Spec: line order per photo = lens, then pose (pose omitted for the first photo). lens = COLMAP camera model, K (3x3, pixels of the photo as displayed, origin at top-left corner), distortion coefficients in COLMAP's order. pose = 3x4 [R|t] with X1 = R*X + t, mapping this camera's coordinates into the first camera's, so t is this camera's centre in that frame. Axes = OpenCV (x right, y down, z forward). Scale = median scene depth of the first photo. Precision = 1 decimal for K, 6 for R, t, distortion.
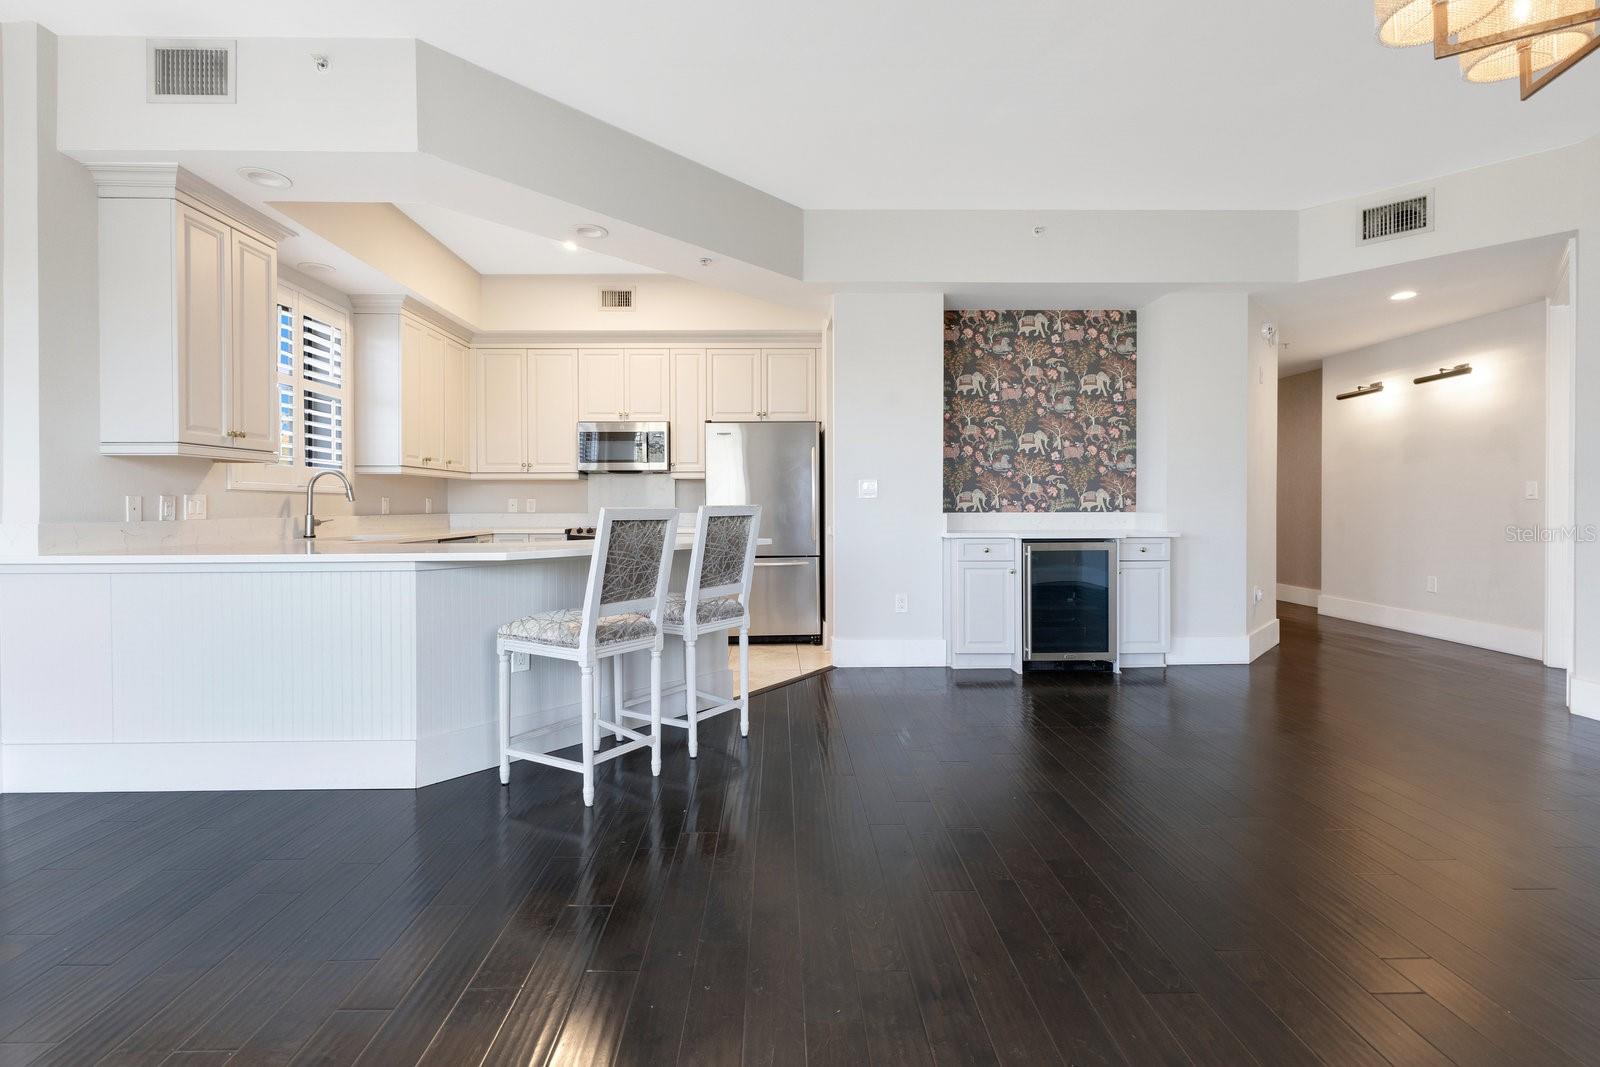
lens RADIAL K [[704.6, 0, 797.7], [0, 704.6, 512.2], [0, 0, 1]] dist [0.004480, 0.000301]
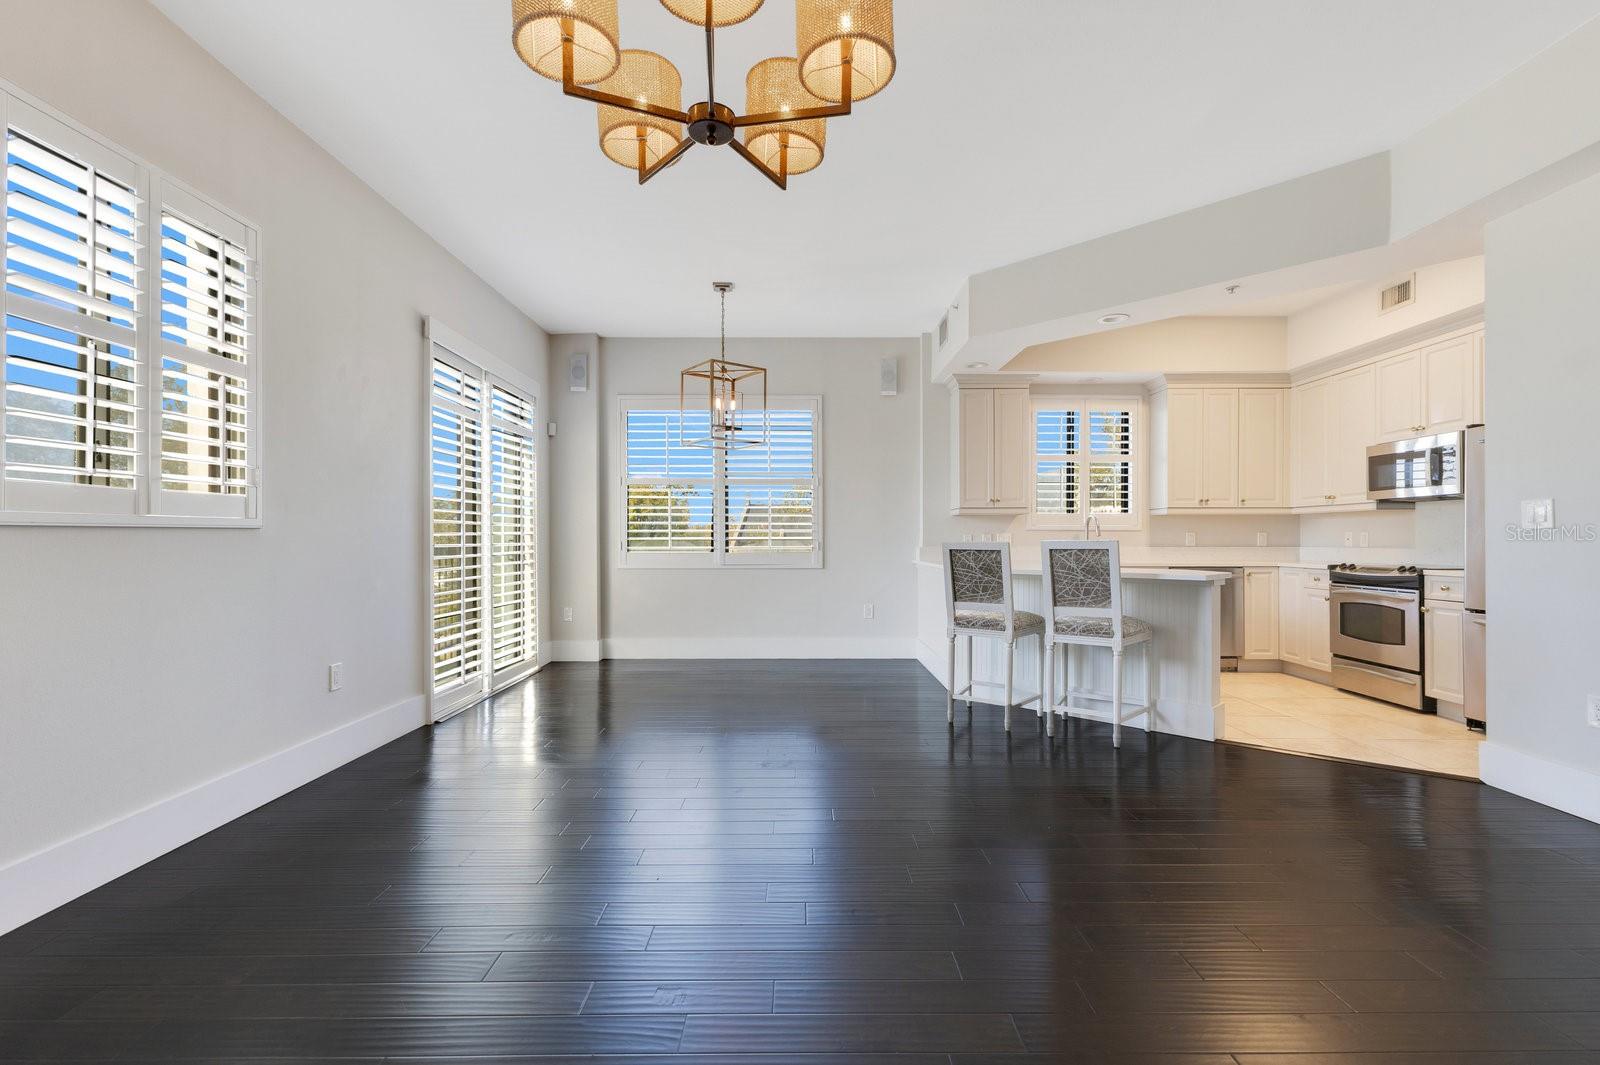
lens RADIAL K [[747.1, 0, 807.1], [0, 747.1, 539.3], [0, 0, 1]] dist [-0.004594, -0.000229]
pose [[-0.019810, 0.002280, -0.999801, 0.700873], [-0.009191, 0.999955, 0.002463, -0.005974], [0.999762, 0.009238, -0.019788, 0.335599]]
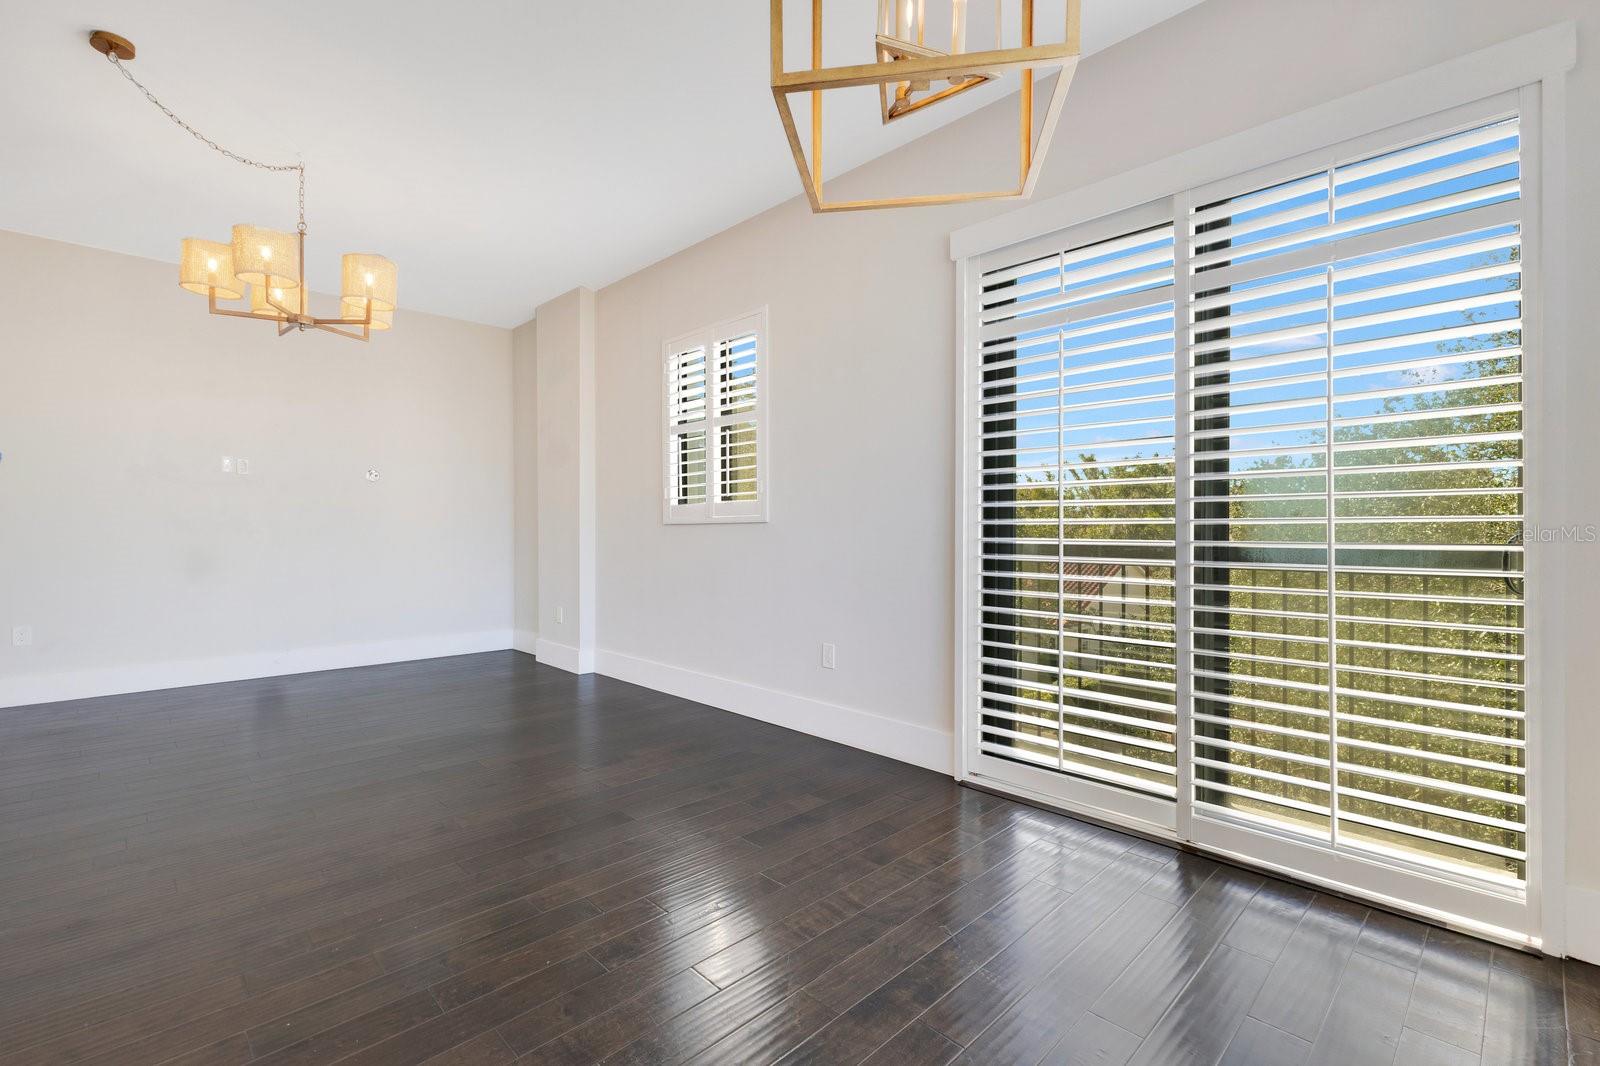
lens RADIAL K [[715.3, 0, 803.9], [0, 715.3, 530.2], [0, 0, 1]] dist [0.002503, -0.000592]
pose [[-0.681603, 0.001044, 0.731722, -0.482019], [0.007417, 0.999957, 0.005483, -0.004495], [-0.731685, 0.009165, -0.681581, 0.397116]]
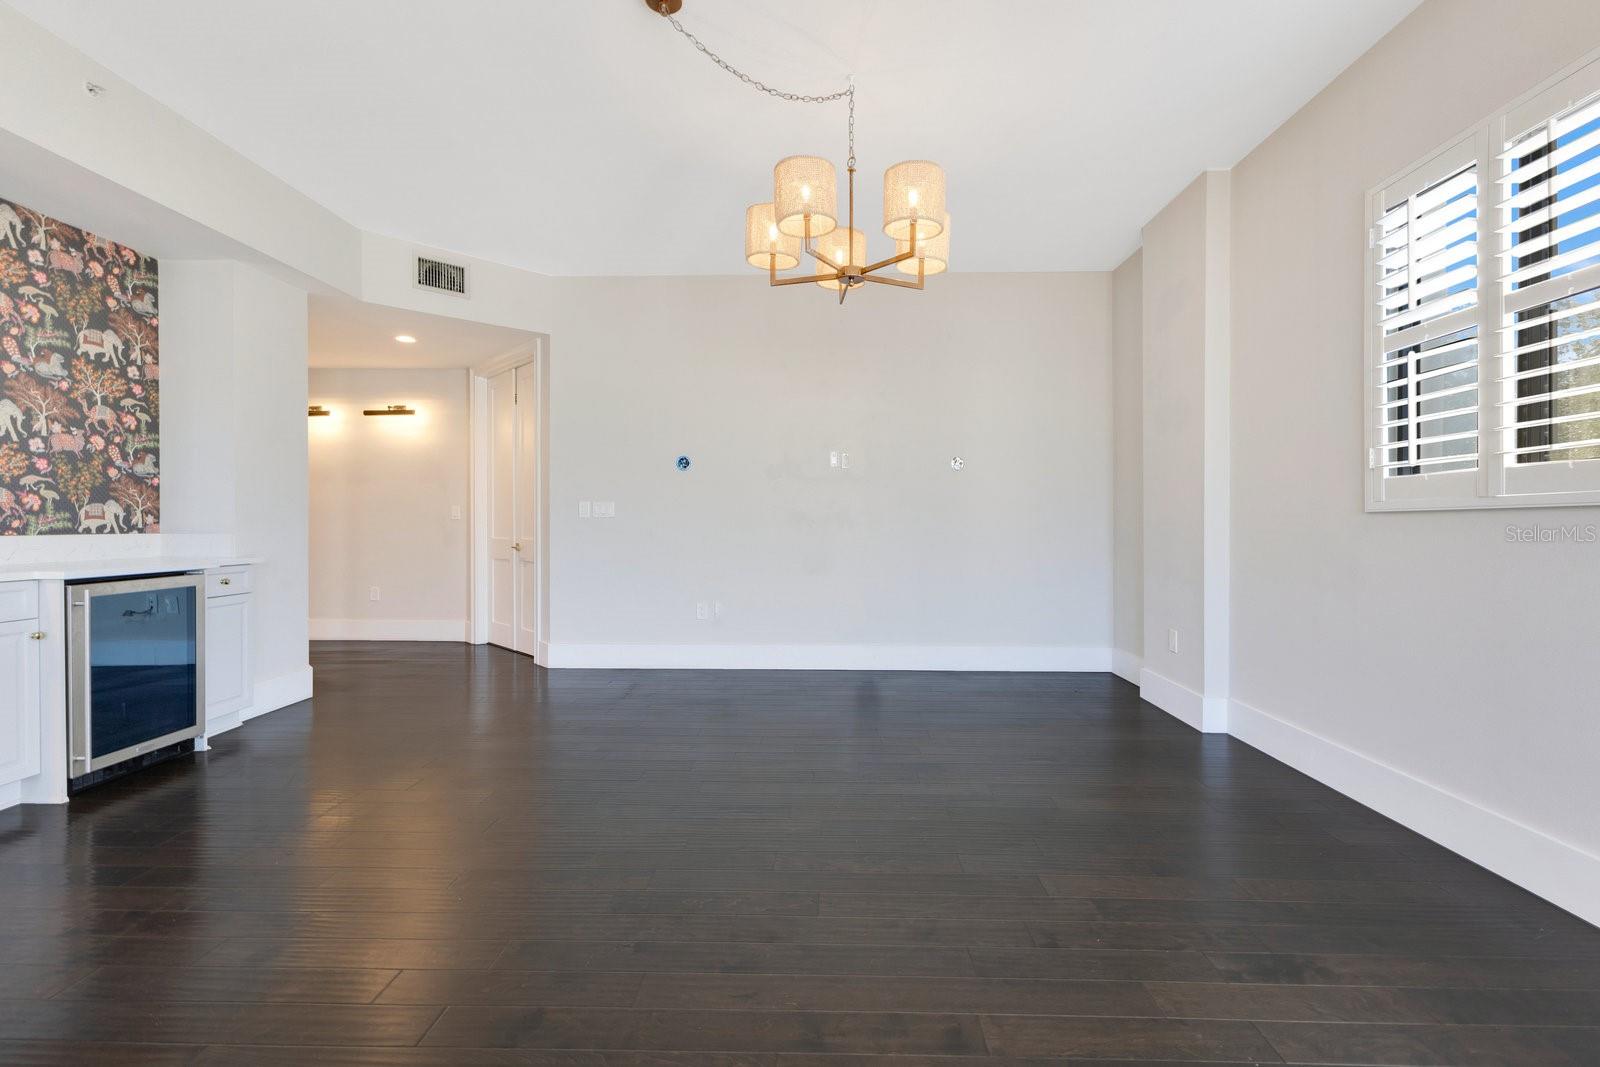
lens RADIAL K [[700.8, 0, 821.2], [0, 700.8, 529.8], [0, 0, 1]] dist [-0.001519, -0.001187]
pose [[0.045712, -0.007062, 0.998930, -0.221526], [0.009054, 0.999937, 0.006655, -0.002640], [-0.998914, 0.008740, 0.045773, 0.280453]]
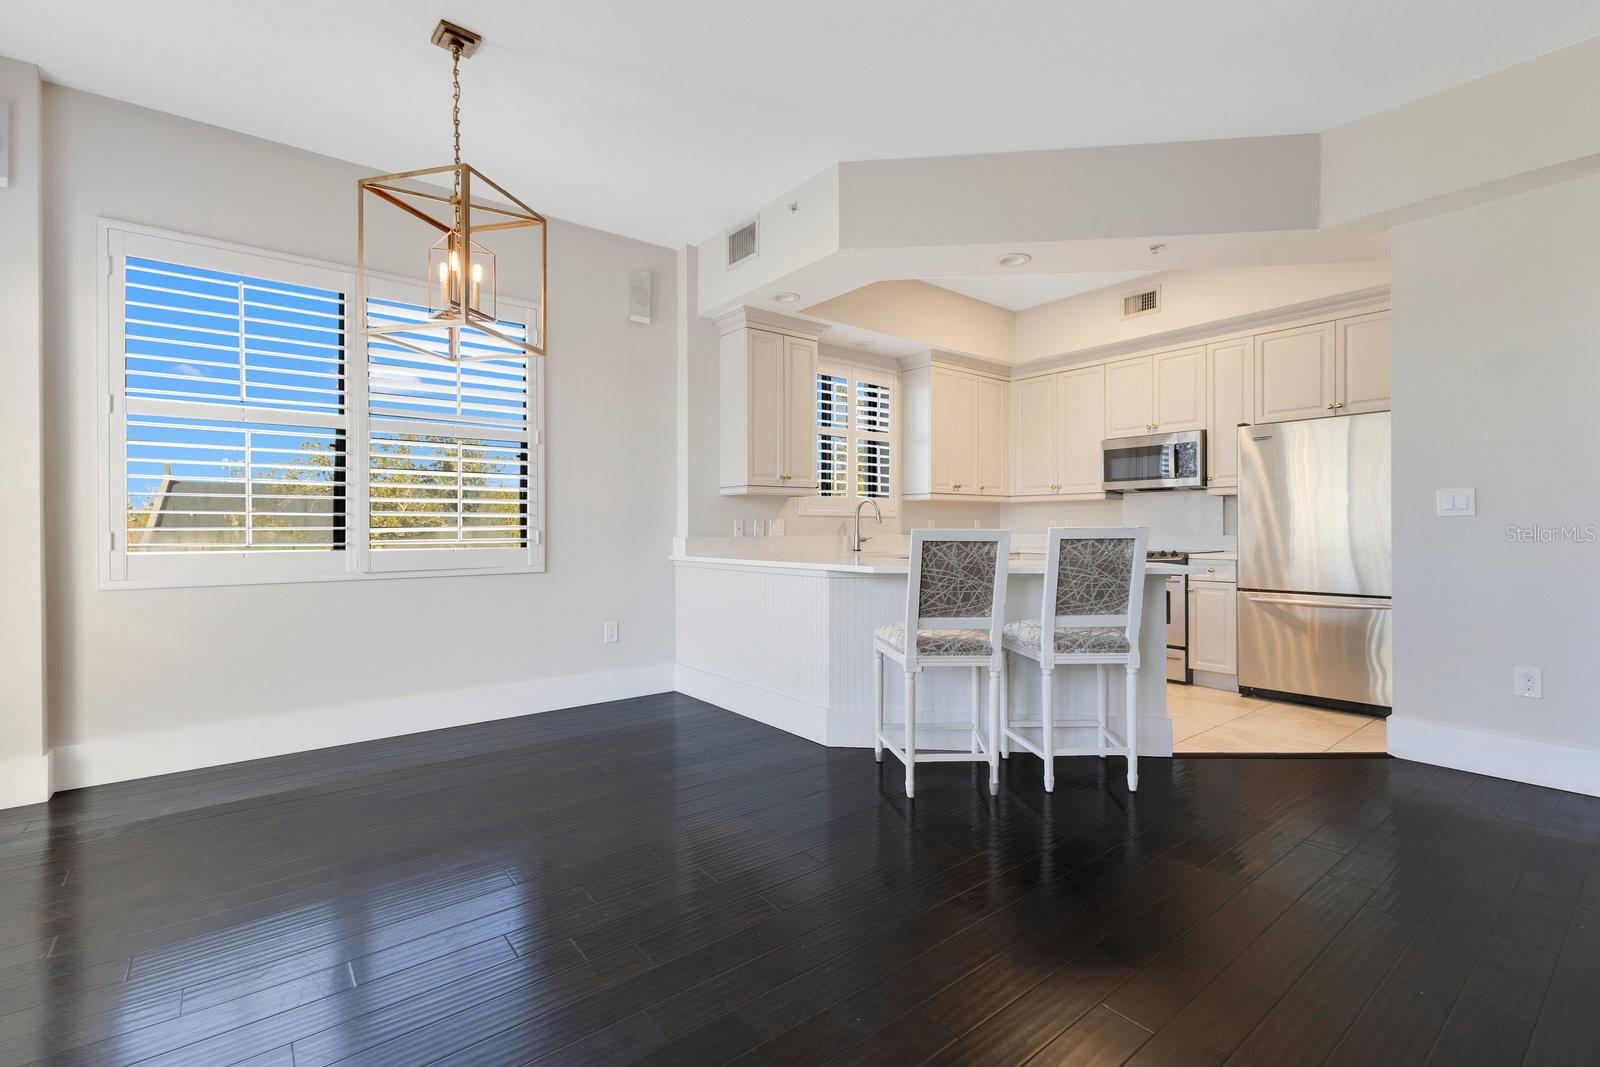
lens RADIAL K [[723.4, 0, 813.3], [0, 723.4, 529.3], [0, 0, 1]] dist [0.004315, 0.000306]
pose [[0.614954, 0.002907, -0.788558, 0.245395], [-0.006743, 0.999976, -0.001572, -0.001569], [0.788534, 0.006284, 0.614959, 0.084557]]
